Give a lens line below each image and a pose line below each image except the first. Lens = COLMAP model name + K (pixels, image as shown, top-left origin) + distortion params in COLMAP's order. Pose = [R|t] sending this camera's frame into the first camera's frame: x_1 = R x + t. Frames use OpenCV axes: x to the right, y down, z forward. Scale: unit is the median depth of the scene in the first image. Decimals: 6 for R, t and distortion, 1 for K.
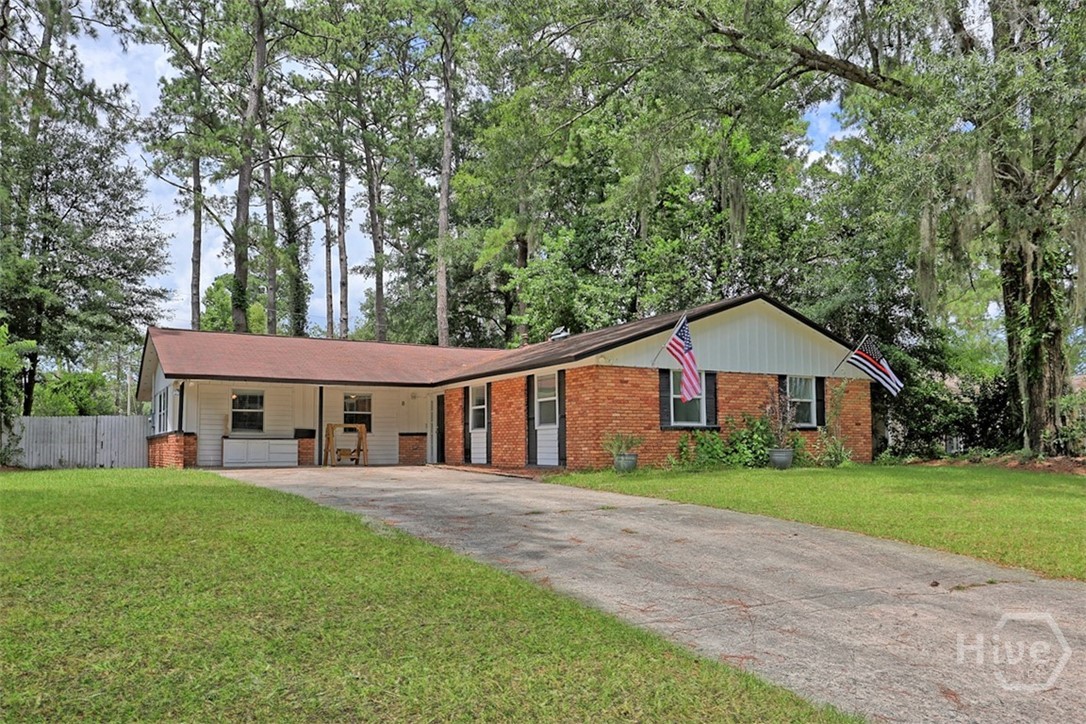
lens RADIAL K [[830.8, 0, 543.0], [0, 830.8, 362.0], [0, 0, 1]] dist [-0.005747, -0.004921]
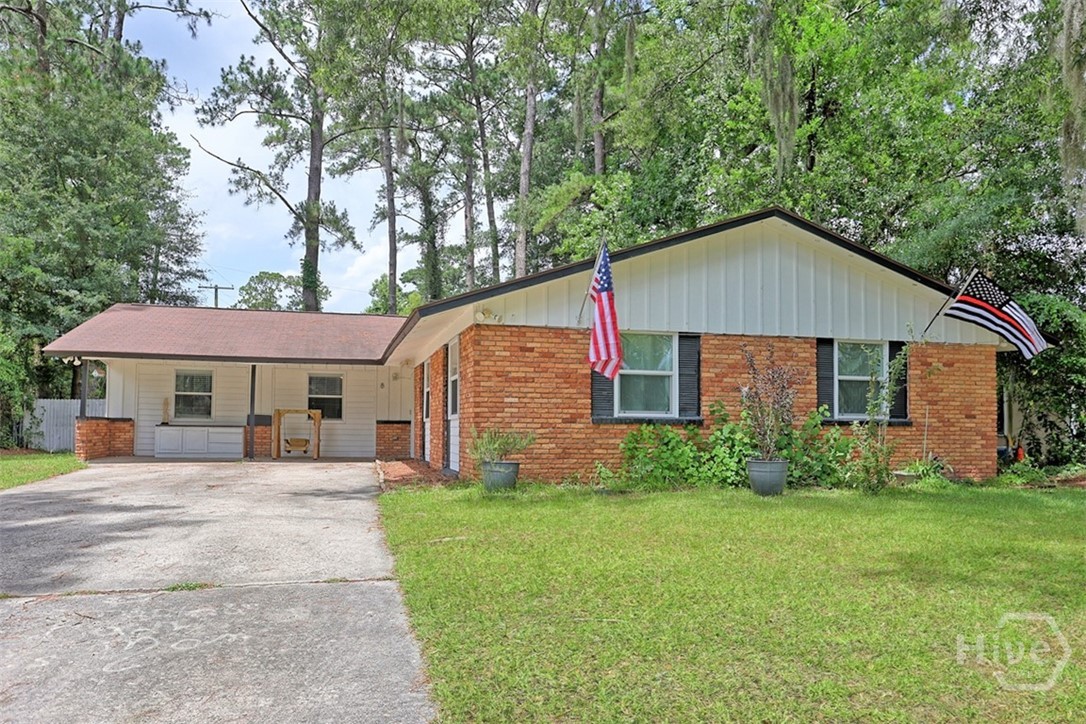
lens RADIAL K [[769.7, 0, 520.0], [0, 769.7, 365.0], [0, 0, 1]] dist [-0.004566, -0.000296]
pose [[0.956306, -0.009571, -0.292212, 0.210498], [0.015194, 0.999740, 0.016978, 0.020000], [0.291974, -0.020676, 0.956203, 0.325072]]
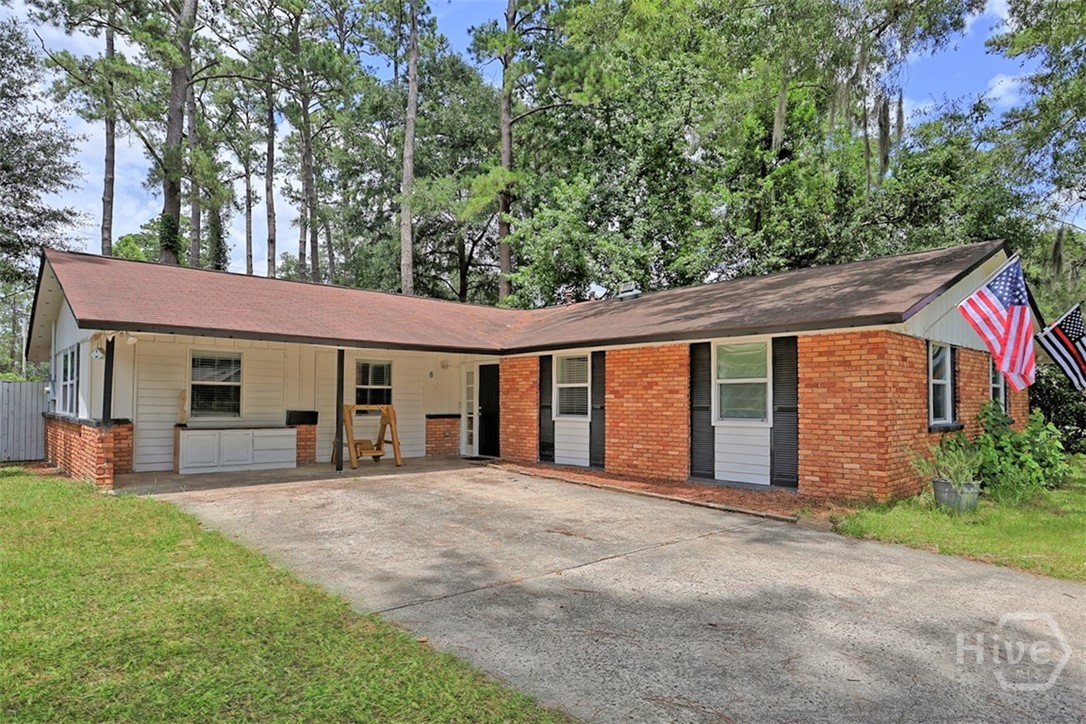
lens RADIAL K [[648.1, 0, 543.0], [0, 648.1, 362.0], [0, 0, 1]] dist [-0.050631, 0.031378]
pose [[0.975935, 0.024229, 0.216709, -0.215189], [-0.034151, 0.998527, 0.042160, 0.011994], [-0.215369, -0.048546, 0.975325, 0.456615]]
